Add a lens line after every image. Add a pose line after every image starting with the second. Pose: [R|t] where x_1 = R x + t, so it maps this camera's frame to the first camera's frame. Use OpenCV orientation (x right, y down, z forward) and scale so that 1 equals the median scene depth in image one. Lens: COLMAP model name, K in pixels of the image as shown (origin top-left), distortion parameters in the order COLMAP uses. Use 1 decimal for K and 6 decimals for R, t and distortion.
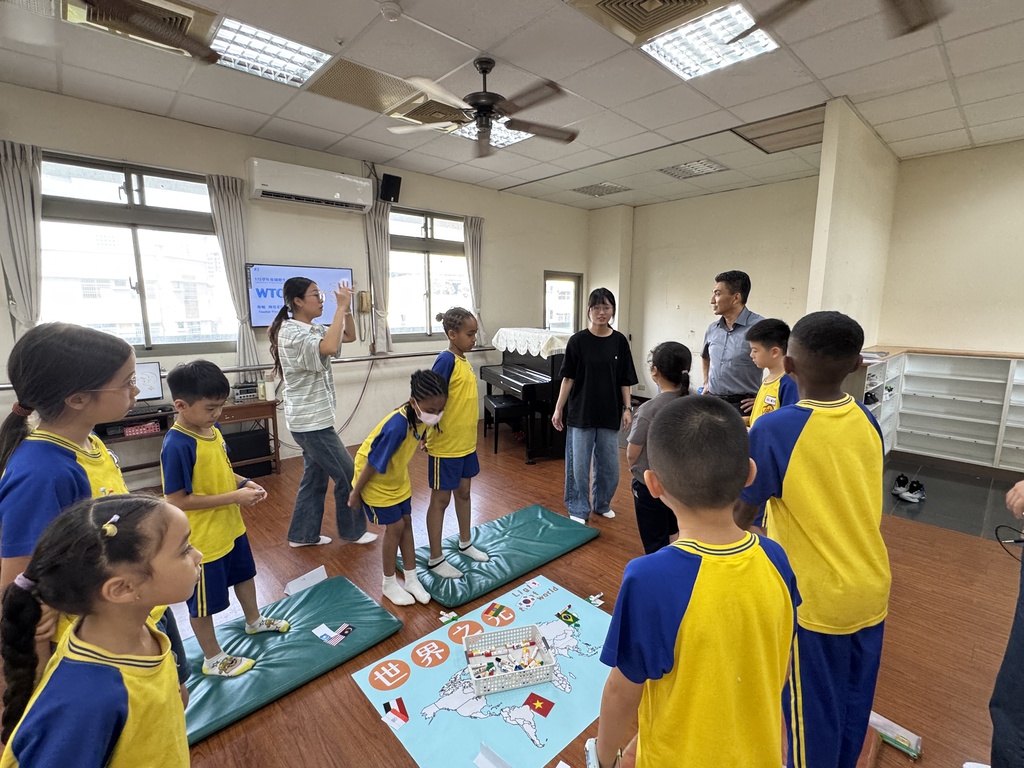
lens RADIAL K [[480.9, 0, 509.4], [0, 480.9, 375.8], [0, 0, 1]] dist [0.002156, 0.001130]
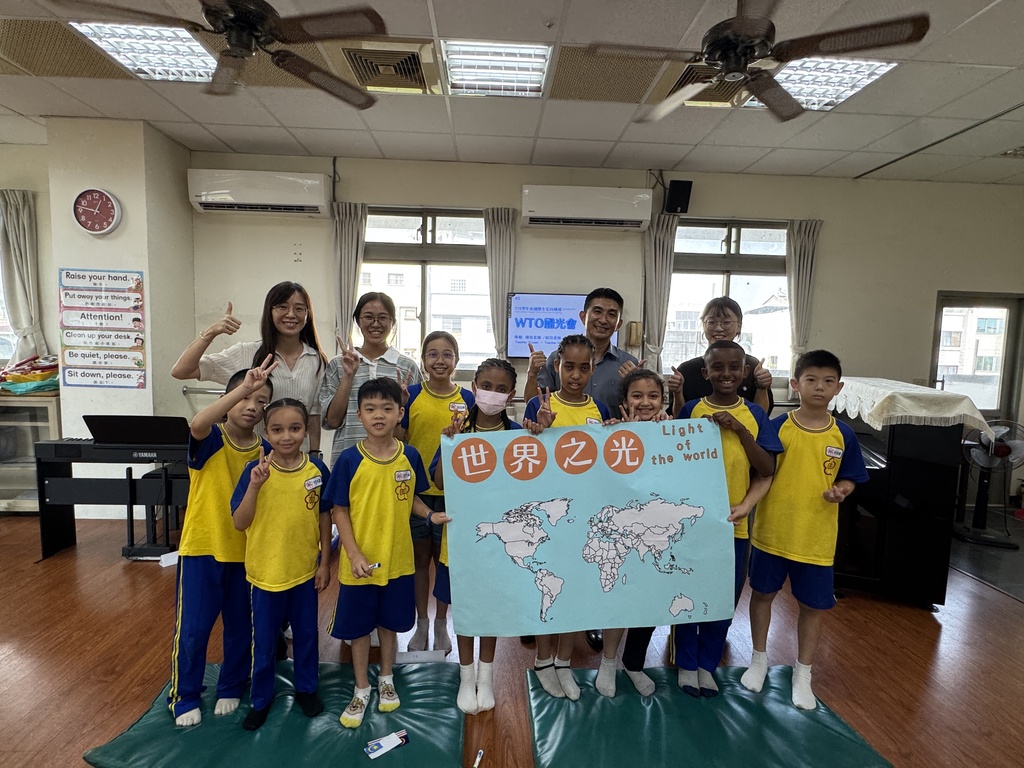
lens RADIAL K [[539.5, 0, 512.0], [0, 539.5, 384.0], [0, 0, 1]] dist [-0.000528, 0.000366]
pose [[0.765480, 0.077572, -0.638767, 0.169960], [-0.117533, 0.992862, -0.020275, -0.026069], [0.632635, 0.090597, 0.769133, 0.167730]]
